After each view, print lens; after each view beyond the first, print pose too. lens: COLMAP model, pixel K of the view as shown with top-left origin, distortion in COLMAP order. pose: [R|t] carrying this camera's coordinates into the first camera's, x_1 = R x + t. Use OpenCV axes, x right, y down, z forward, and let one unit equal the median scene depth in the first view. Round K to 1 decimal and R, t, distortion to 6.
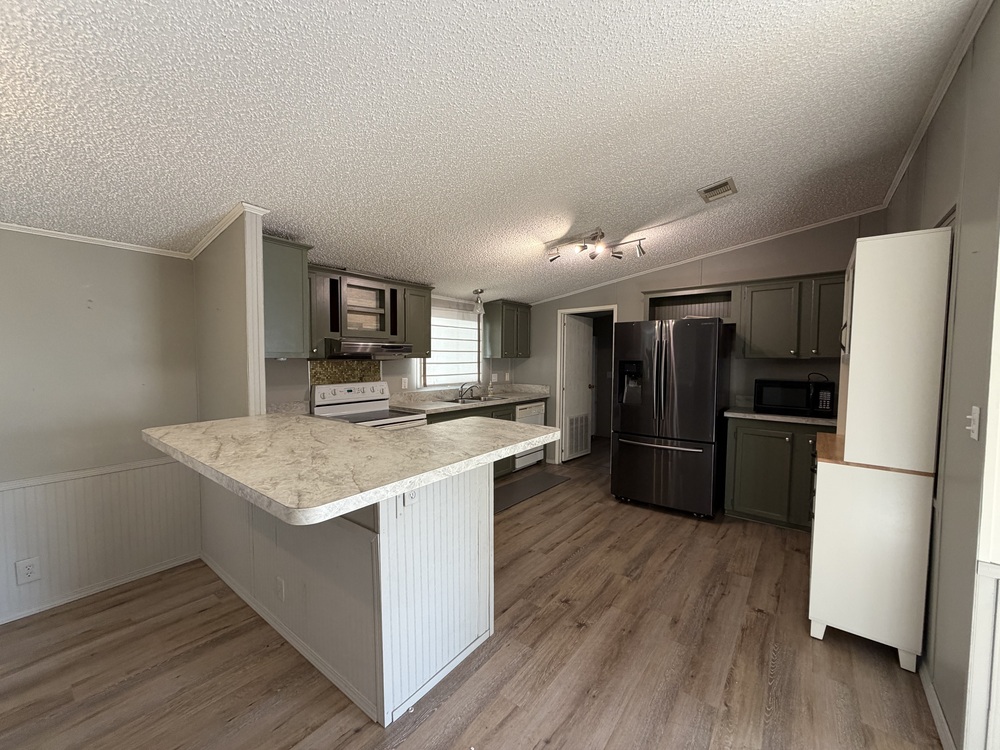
lens RADIAL K [[397.4, 0, 493.9], [0, 397.4, 377.6], [0, 0, 1]] dist [-0.001059, -0.000011]
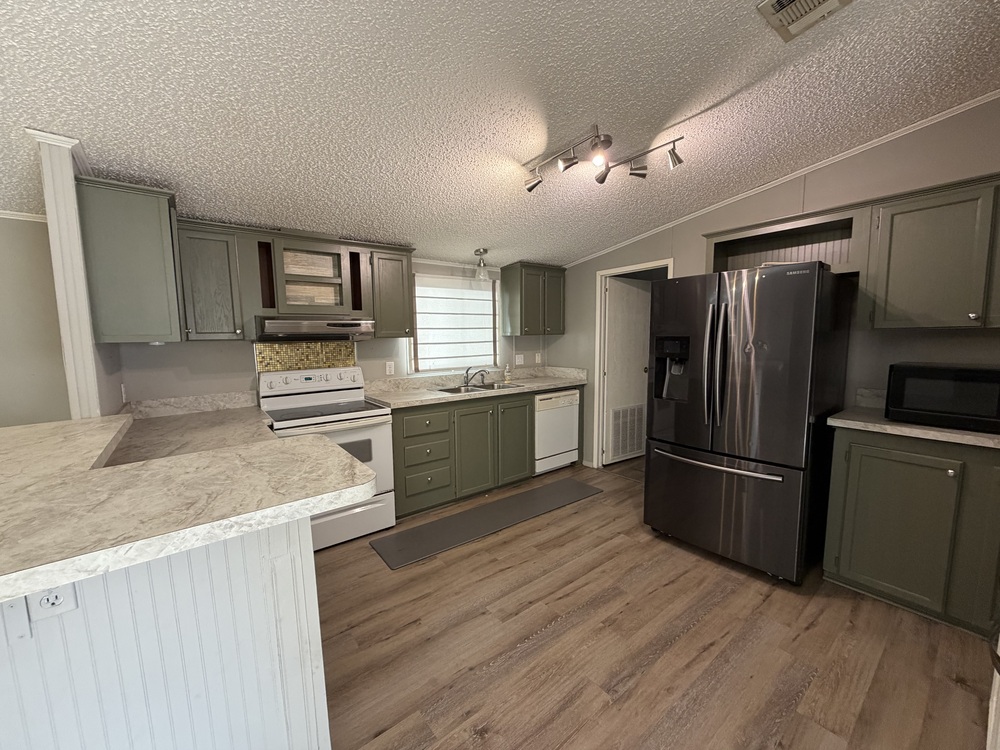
lens RADIAL K [[397.4, 0, 493.9], [0, 397.4, 377.6], [0, 0, 1]] dist [-0.001059, -0.000011]
pose [[0.971597, 0.006589, -0.236549, 0.204947], [0.006862, 0.998408, 0.055993, -0.012388], [0.236541, -0.056026, 0.970005, 0.262094]]
